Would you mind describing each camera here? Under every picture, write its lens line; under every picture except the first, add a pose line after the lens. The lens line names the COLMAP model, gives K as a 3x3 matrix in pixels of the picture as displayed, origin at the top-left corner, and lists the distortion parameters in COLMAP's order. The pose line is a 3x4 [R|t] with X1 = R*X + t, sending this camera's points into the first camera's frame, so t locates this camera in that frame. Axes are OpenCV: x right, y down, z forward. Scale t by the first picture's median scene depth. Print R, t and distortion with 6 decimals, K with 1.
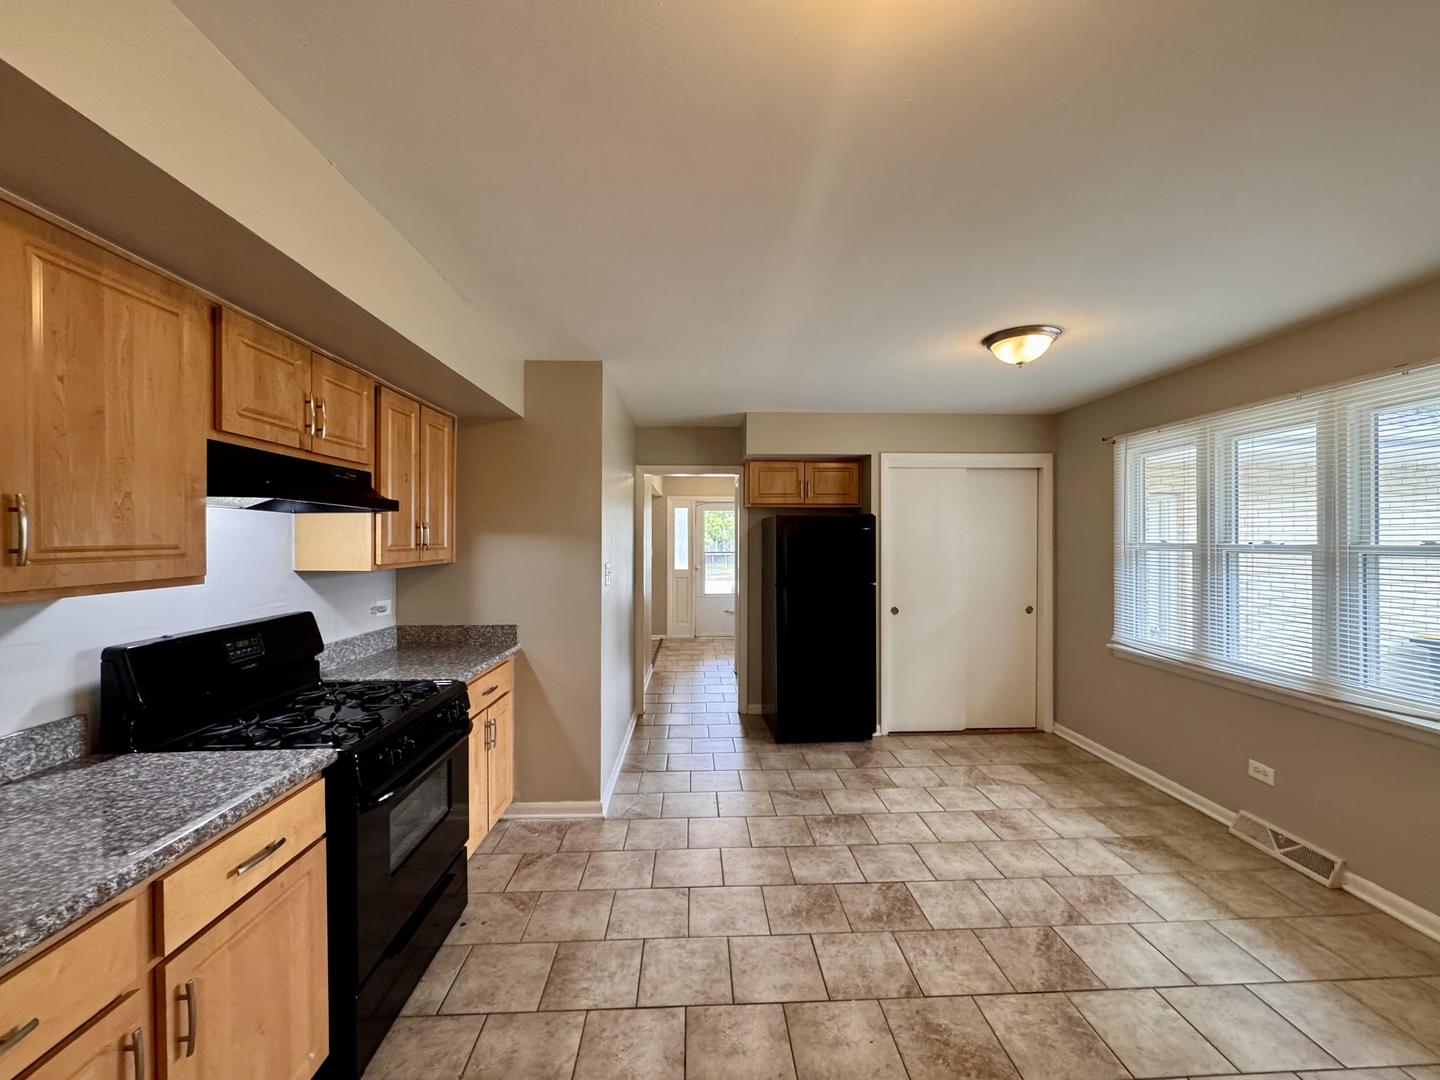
lens RADIAL K [[570.0, 0, 720.0], [0, 570.0, 540.0], [0, 0, 1]] dist [-0.000133, -0.000008]
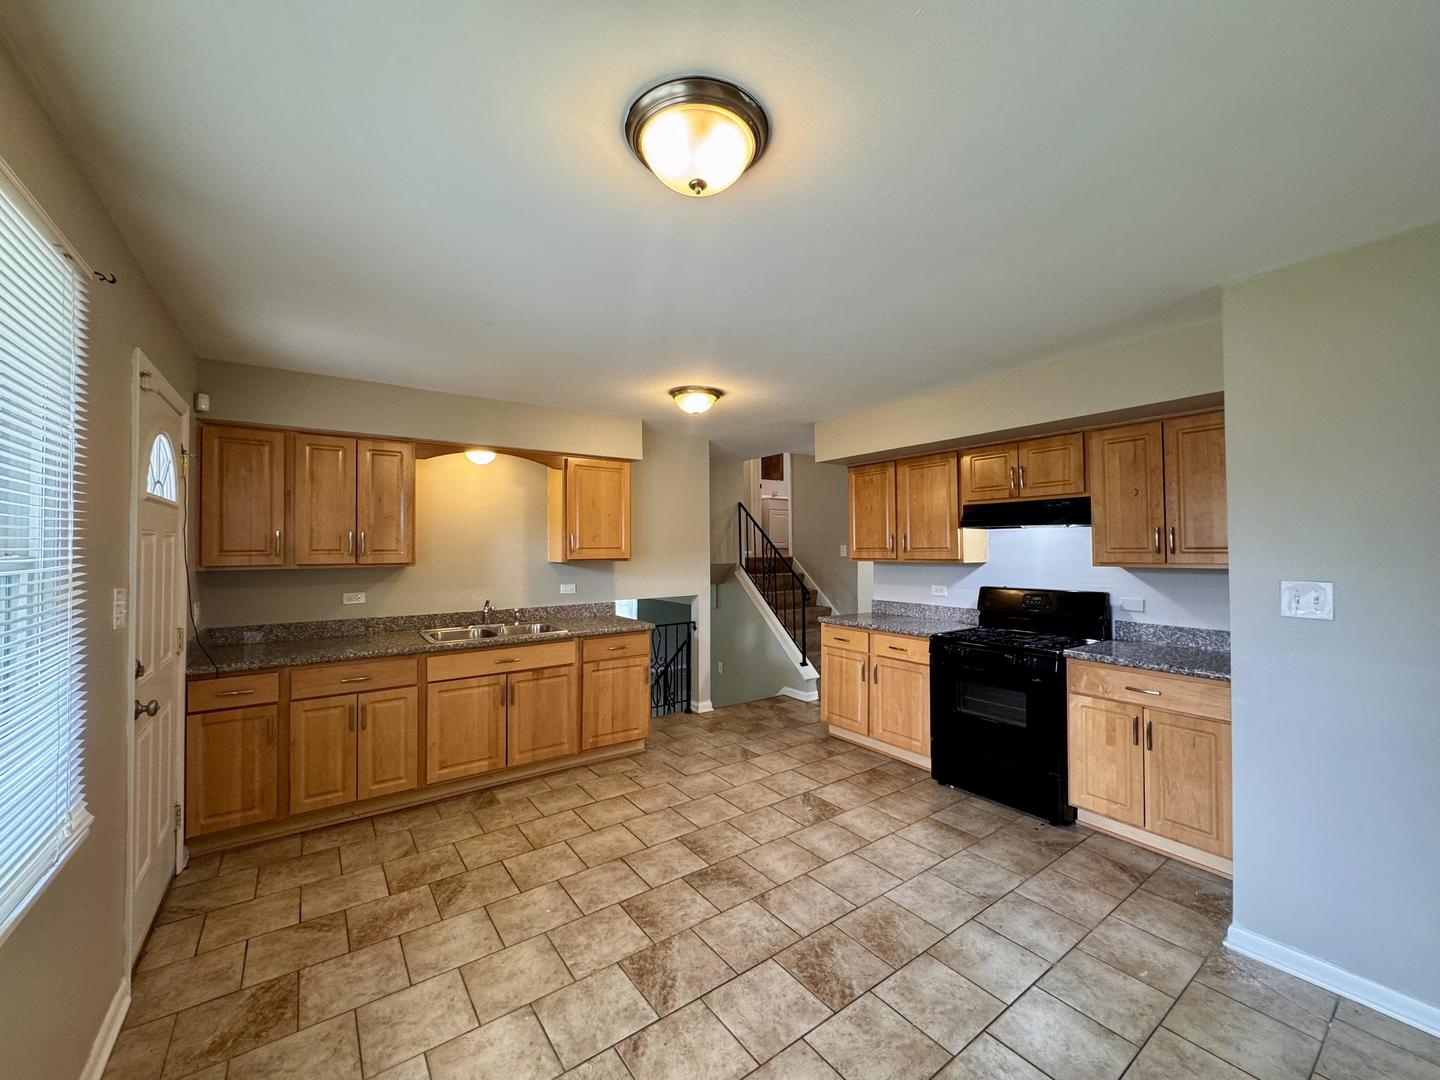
lens RADIAL K [[570.0, 0, 720.0], [0, 570.0, 540.0], [0, 0, 1]] dist [-0.000133, -0.000008]
pose [[-0.834856, -0.003928, -0.550455, 1.100449], [0.004053, 0.999904, -0.013281, 0.005181], [0.550454, -0.013319, -0.834759, 1.990170]]
